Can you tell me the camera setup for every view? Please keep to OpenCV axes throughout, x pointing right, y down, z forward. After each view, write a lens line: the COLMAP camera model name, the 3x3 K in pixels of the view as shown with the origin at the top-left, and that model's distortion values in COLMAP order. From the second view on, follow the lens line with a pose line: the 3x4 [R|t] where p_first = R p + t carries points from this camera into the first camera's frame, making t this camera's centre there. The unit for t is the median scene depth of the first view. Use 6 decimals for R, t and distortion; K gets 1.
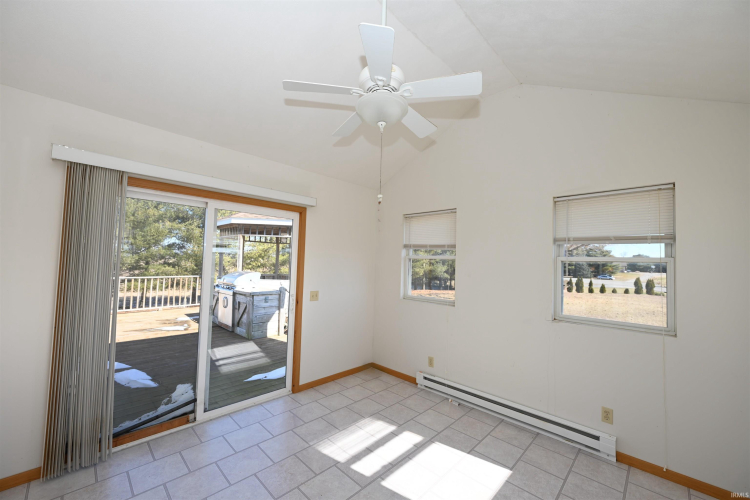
lens RADIAL K [[301.2, 0, 375.0], [0, 301.2, 250.0], [0, 0, 1]] dist [-0.002309, 0.000167]
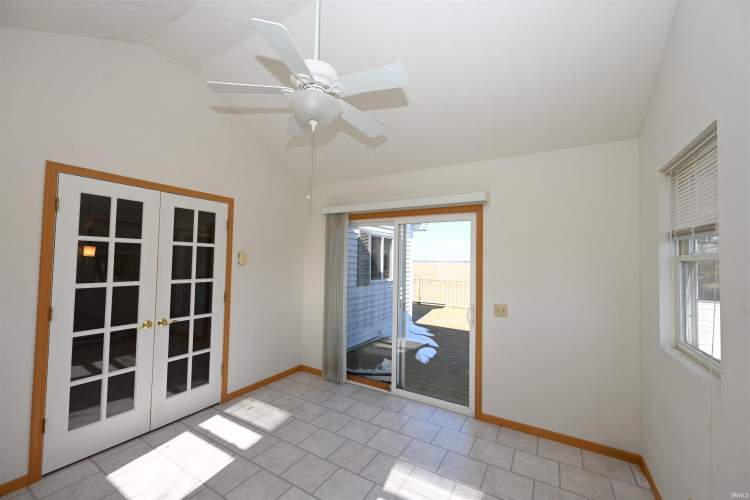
lens RADIAL K [[301.2, 0, 375.0], [0, 301.2, 250.0], [0, 0, 1]] dist [-0.002309, 0.000167]
pose [[0.218183, -0.055855, -0.974308, 0.667082], [0.029099, 0.998289, -0.050714, 0.029916], [0.975474, -0.017286, 0.219435, 0.655017]]
